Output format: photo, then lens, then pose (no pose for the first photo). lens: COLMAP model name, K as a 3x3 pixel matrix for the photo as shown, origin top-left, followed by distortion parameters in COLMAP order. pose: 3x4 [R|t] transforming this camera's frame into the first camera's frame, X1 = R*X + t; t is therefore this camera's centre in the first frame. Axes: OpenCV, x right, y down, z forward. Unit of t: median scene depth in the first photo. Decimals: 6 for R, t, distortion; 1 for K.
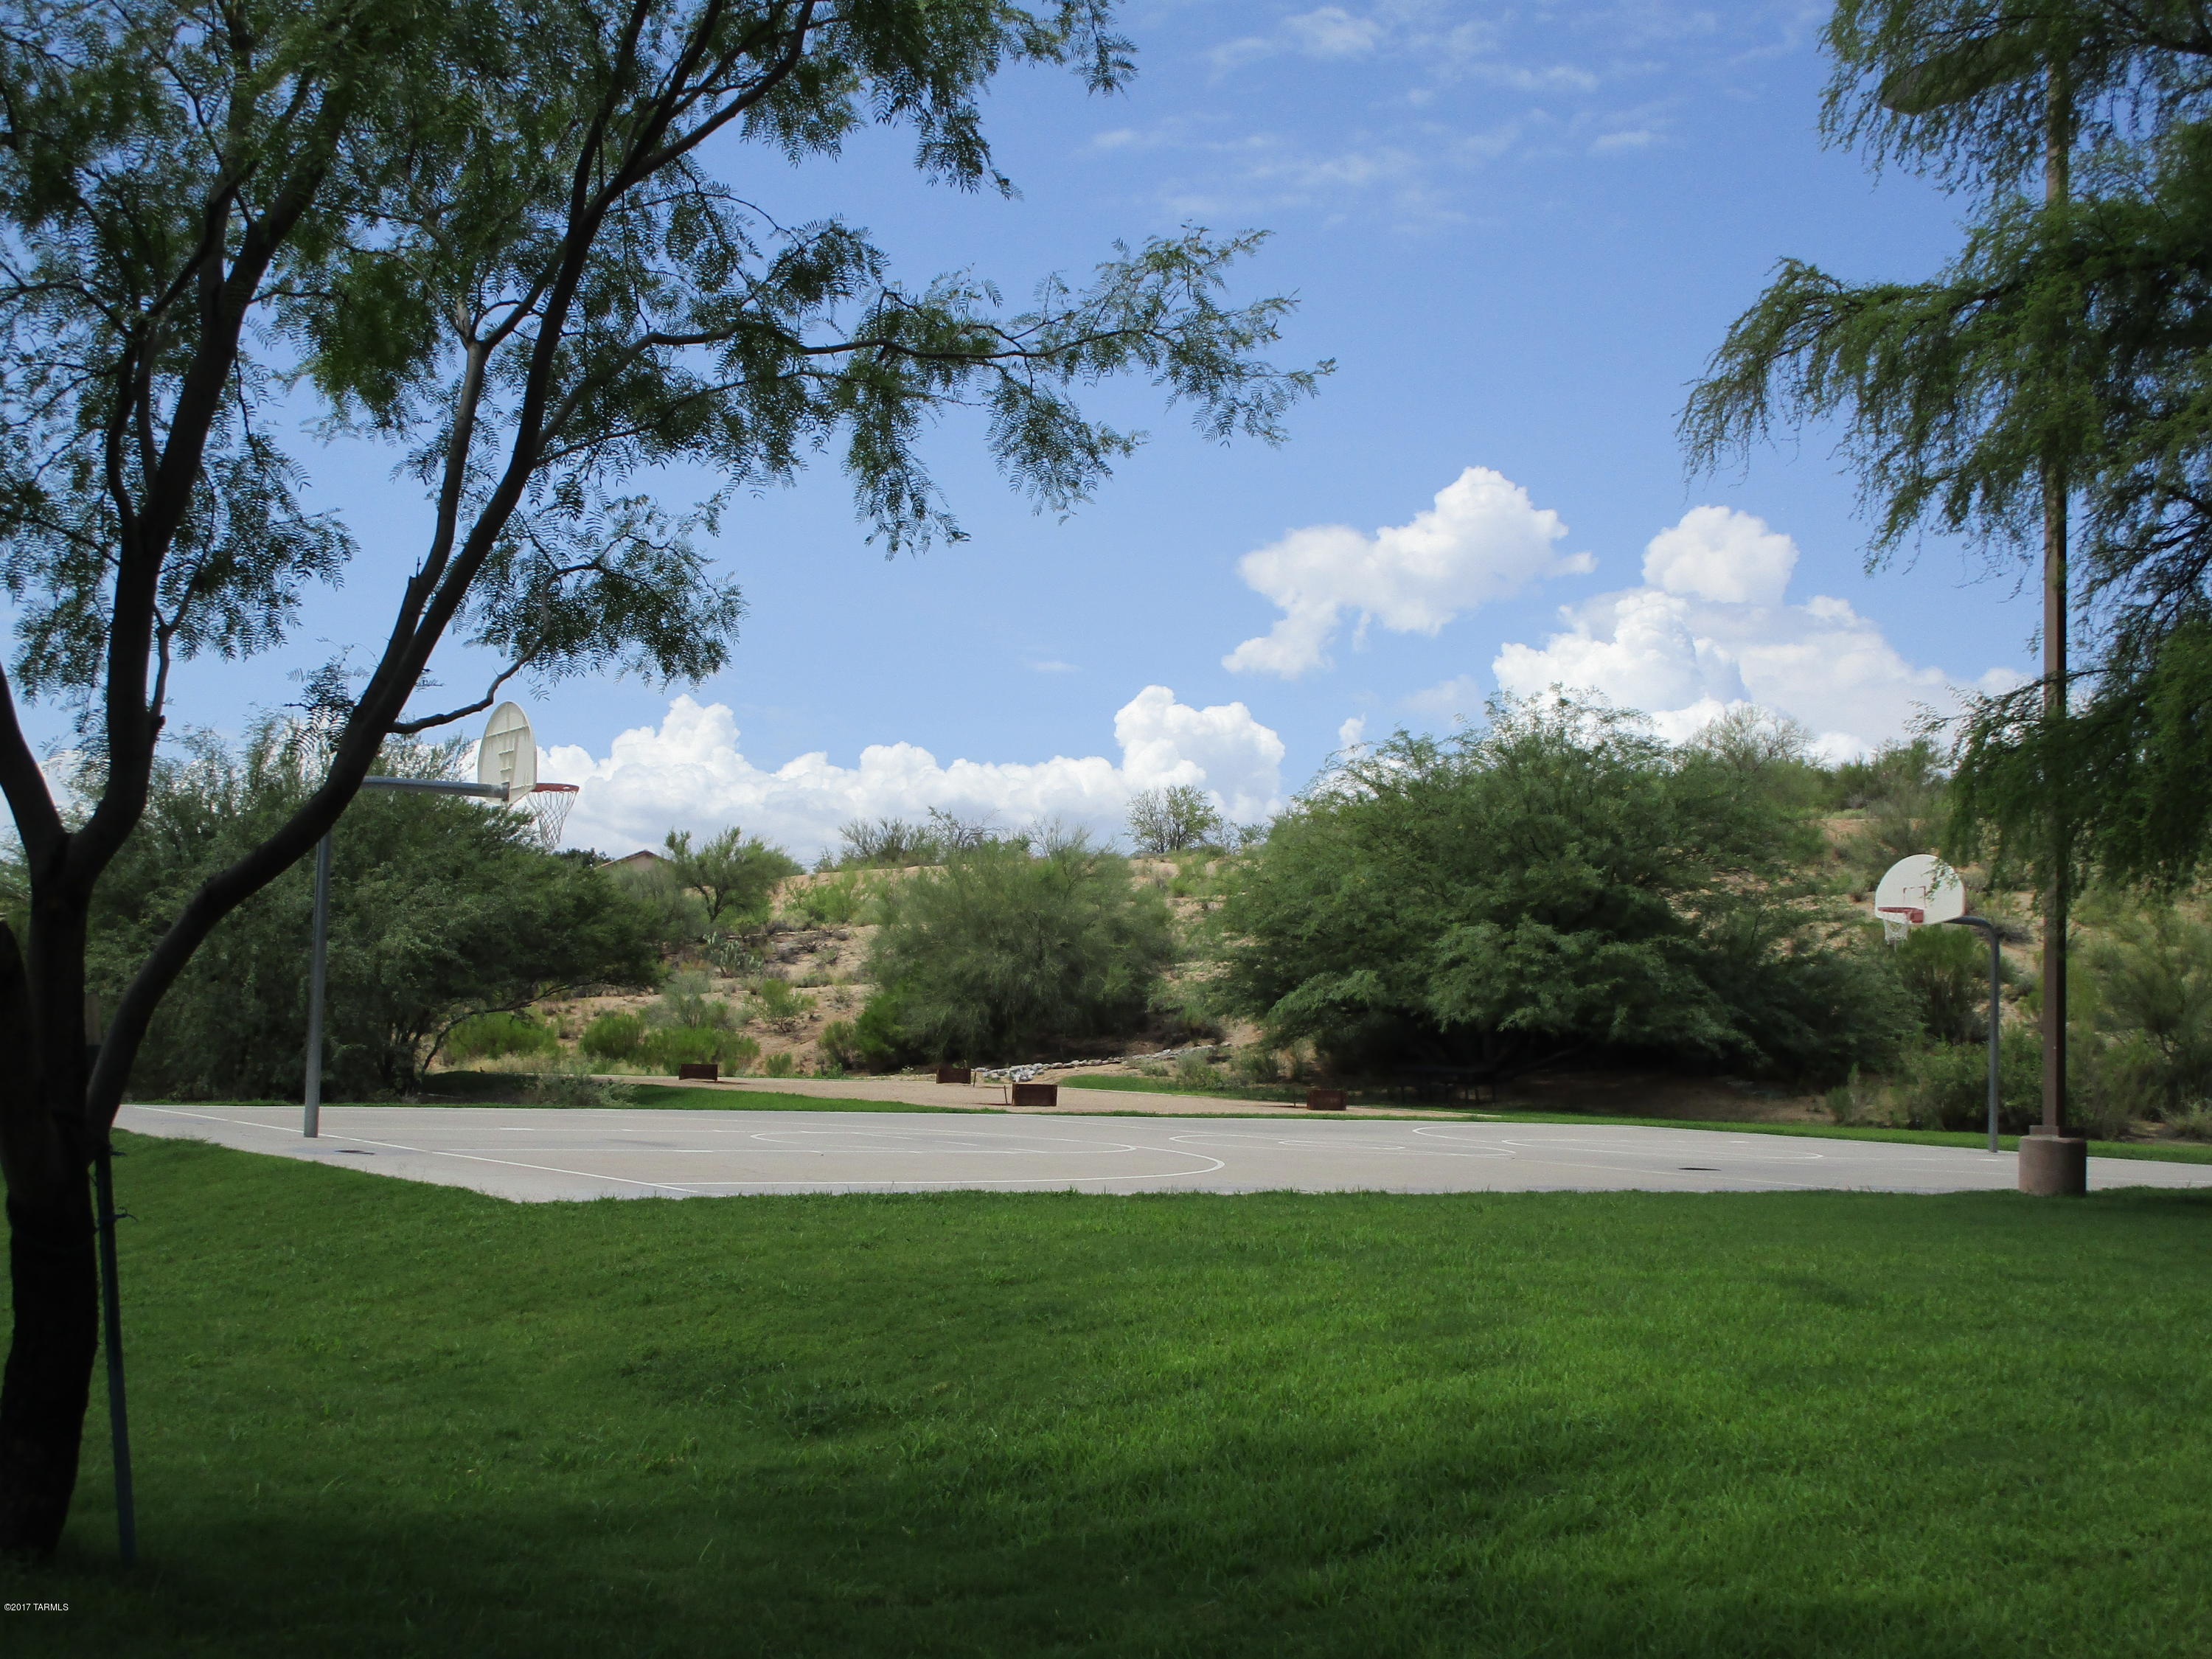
lens RADIAL K [[2351.7, 0, 1106.0], [0, 2351.7, 829.5], [0, 0, 1]] dist [-0.110362, 0.378392]
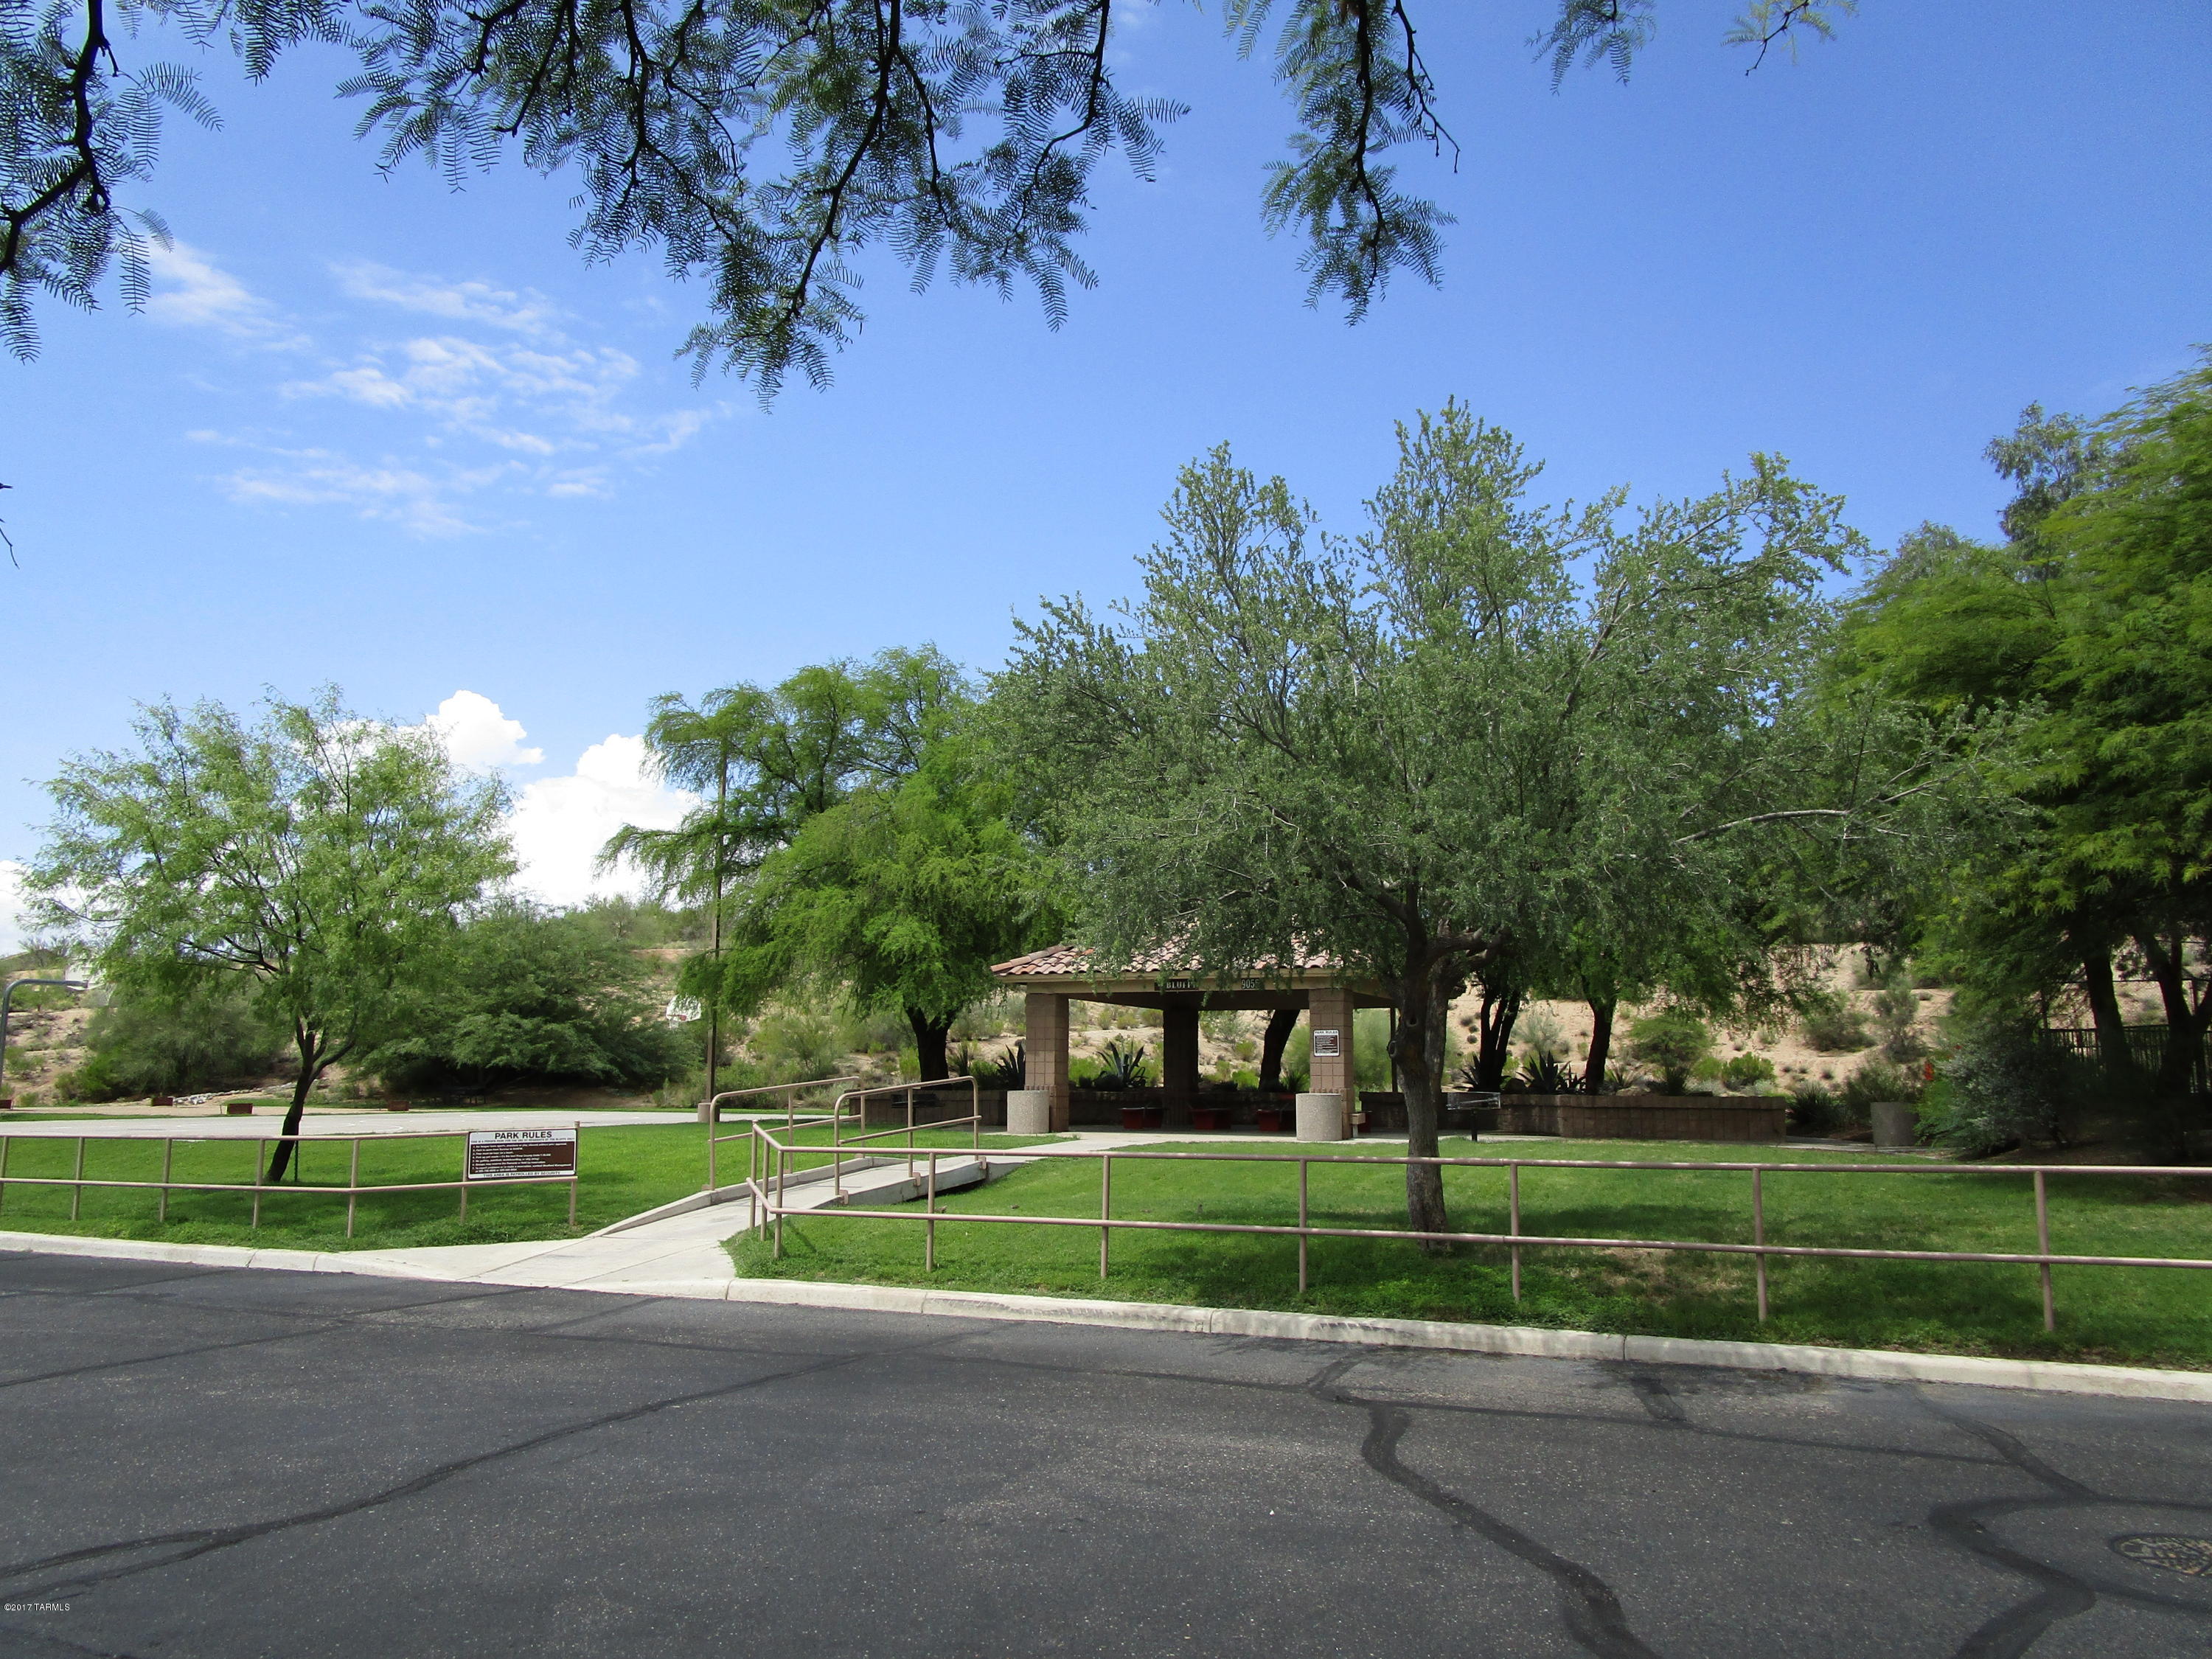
lens RADIAL K [[1539.5, 0, 1106.0], [0, 1539.5, 829.5], [0, 0, 1]] dist [-0.001776, -0.034908]
pose [[0.844910, 0.049296, 0.532631, -0.093786], [-0.017659, 0.997772, -0.064334, -0.041050], [-0.534616, 0.044951, 0.843899, -0.389110]]
